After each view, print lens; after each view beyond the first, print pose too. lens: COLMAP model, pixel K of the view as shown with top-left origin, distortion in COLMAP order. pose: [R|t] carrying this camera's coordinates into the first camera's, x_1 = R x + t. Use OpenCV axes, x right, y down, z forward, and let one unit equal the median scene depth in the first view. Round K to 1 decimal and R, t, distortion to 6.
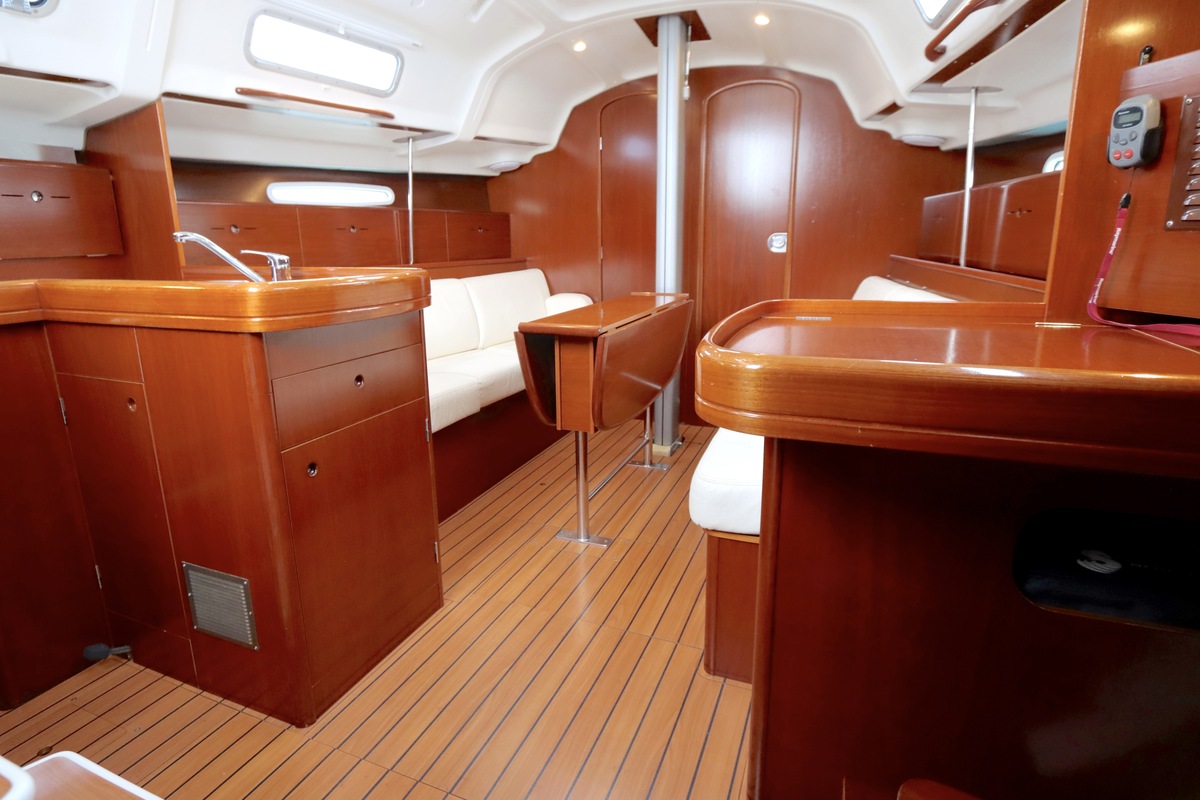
lens RADIAL K [[627.5, 0, 585.1], [0, 627.5, 384.2], [0, 0, 1]] dist [-0.017825, 0.002249]
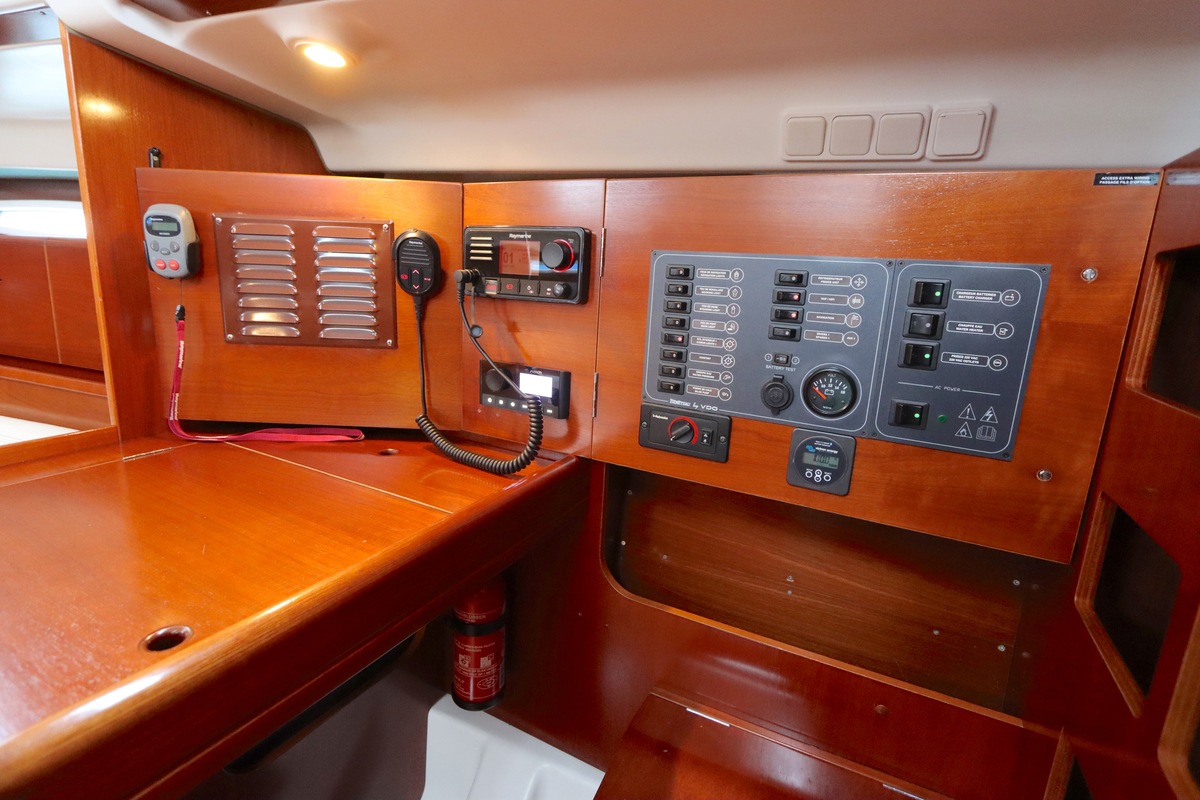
lens RADIAL K [[569.0, 0, 596.5], [0, 569.0, 397.2], [0, 0, 1]] dist [-0.017306, 0.001076]
pose [[0.082142, -0.185274, 0.979248, 0.027431], [0.177071, 0.969649, 0.168605, -0.090554], [-0.980764, 0.159546, 0.112456, 0.134769]]
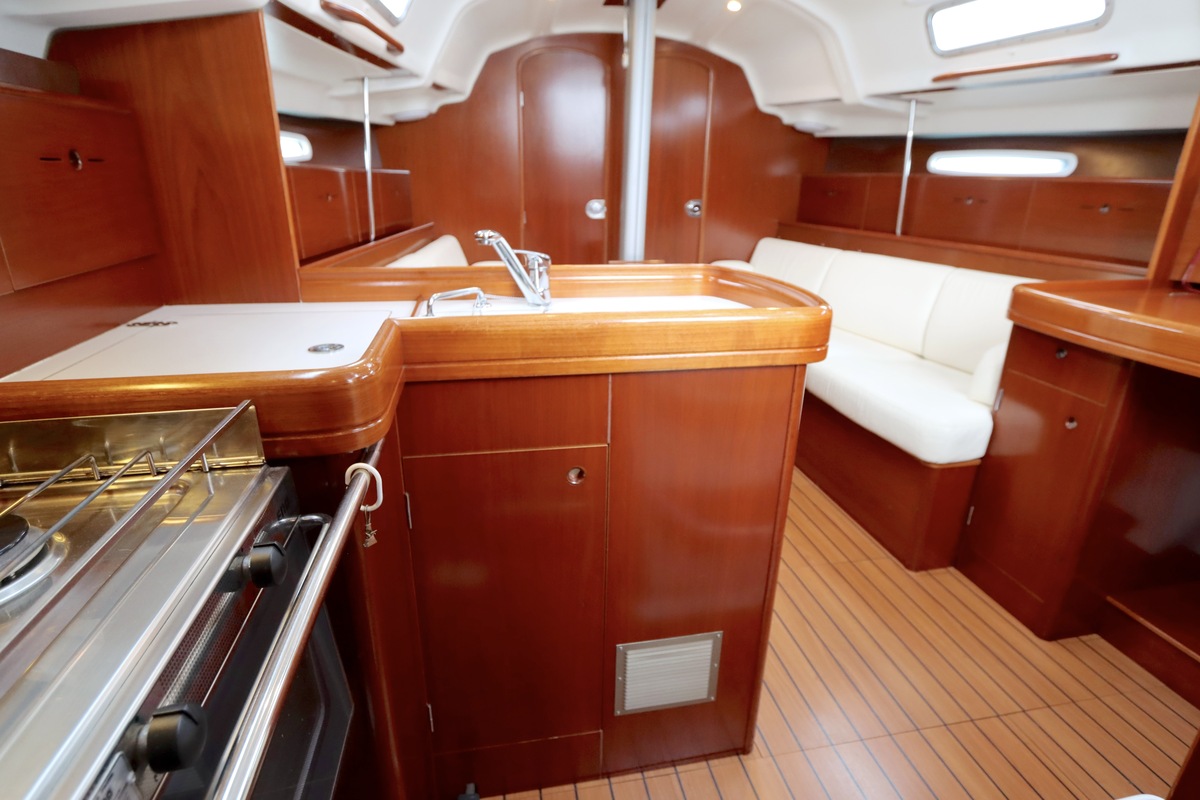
lens RADIAL K [[607.7, 0, 598.3], [0, 607.7, 393.9], [0, 0, 1]] dist [-0.018519, 0.000203]
pose [[0.832881, -0.162861, 0.528947, -0.663698], [0.102722, 0.984607, 0.141410, -0.101871], [-0.543835, -0.063443, 0.836790, 0.231628]]
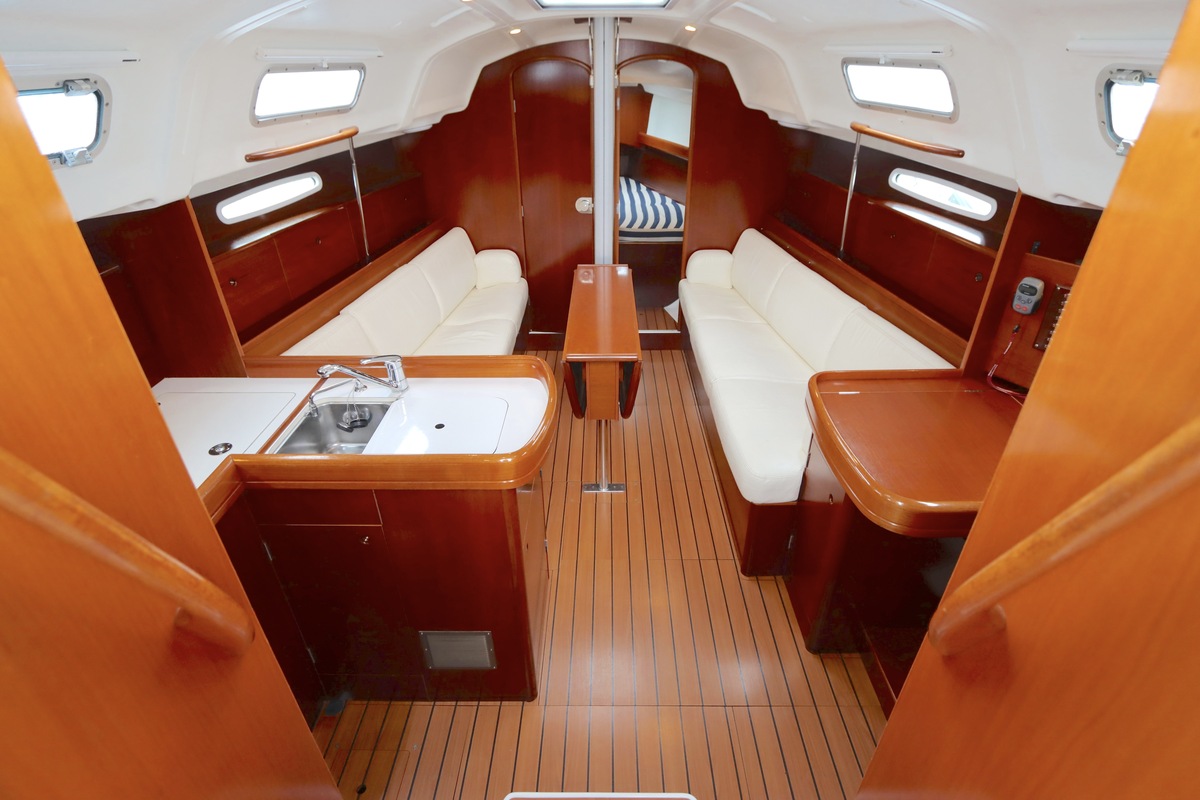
lens RADIAL K [[580.5, 0, 603.2], [0, 580.5, 394.3], [0, 0, 1]] dist [-0.014454, 0.000386]
pose [[0.923332, -0.188710, 0.334434, -0.386088], [0.083070, 0.948454, 0.305834, -0.326878], [-0.374909, -0.254605, 0.891414, -0.051028]]
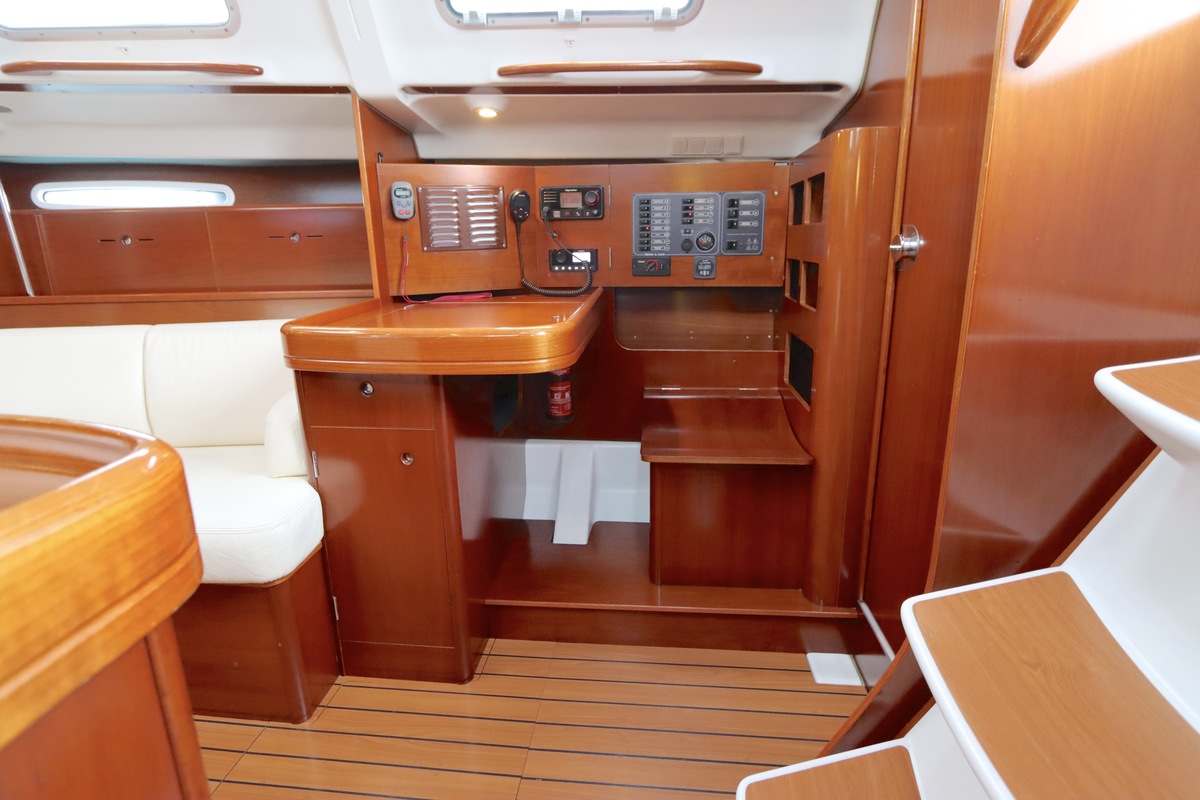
lens RADIAL K [[589.7, 0, 594.2], [0, 589.7, 374.7], [0, 0, 1]] dist [-0.010752, 0.000473]
pose [[-0.287657, -0.205751, 0.935371, -0.457247], [0.242273, 0.929253, 0.278912, -0.118729], [-0.926584, 0.306846, -0.217458, 0.437978]]
